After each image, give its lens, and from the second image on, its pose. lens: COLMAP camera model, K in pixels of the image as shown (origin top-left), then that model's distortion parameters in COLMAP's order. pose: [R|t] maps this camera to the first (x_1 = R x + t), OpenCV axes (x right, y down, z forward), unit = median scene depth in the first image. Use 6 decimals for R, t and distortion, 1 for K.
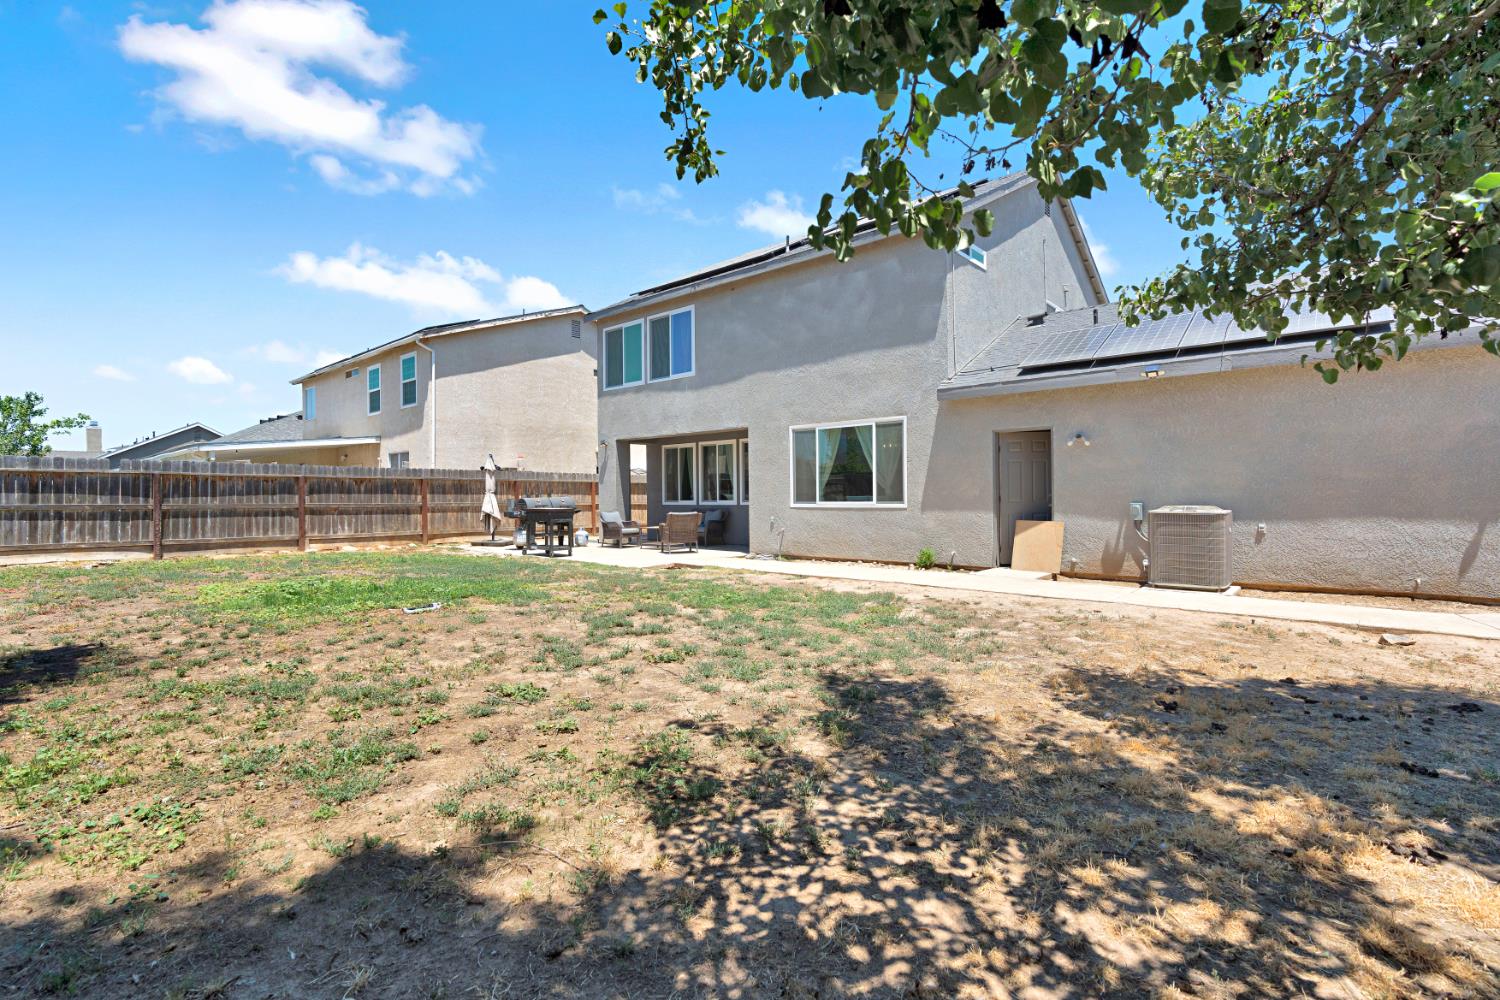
lens RADIAL K [[675.0, 0, 748.8], [0, 675.0, 483.1], [0, 0, 1]] dist [-0.002977, -0.000129]
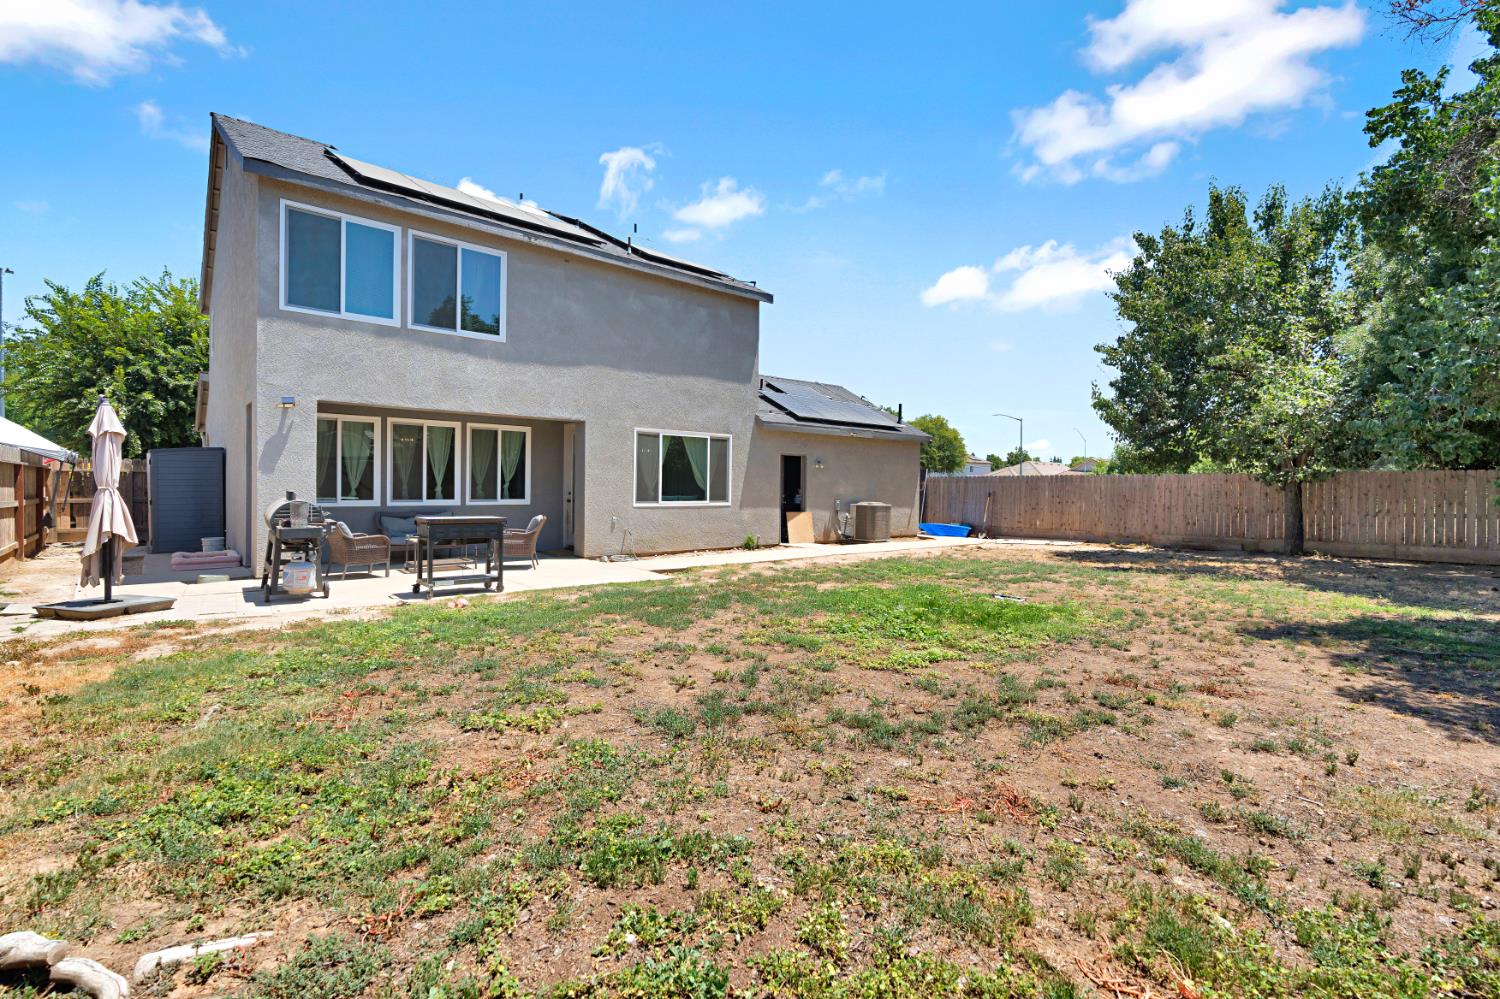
lens RADIAL K [[675.0, 0, 748.8], [0, 675.0, 482.6], [0, 0, 1]] dist [-0.002977, -0.000129]
pose [[0.162815, 0.015025, 0.986542, -0.955194], [-0.029780, 0.999503, -0.010308, 0.004391], [-0.986207, -0.027701, 0.163181, 0.688508]]
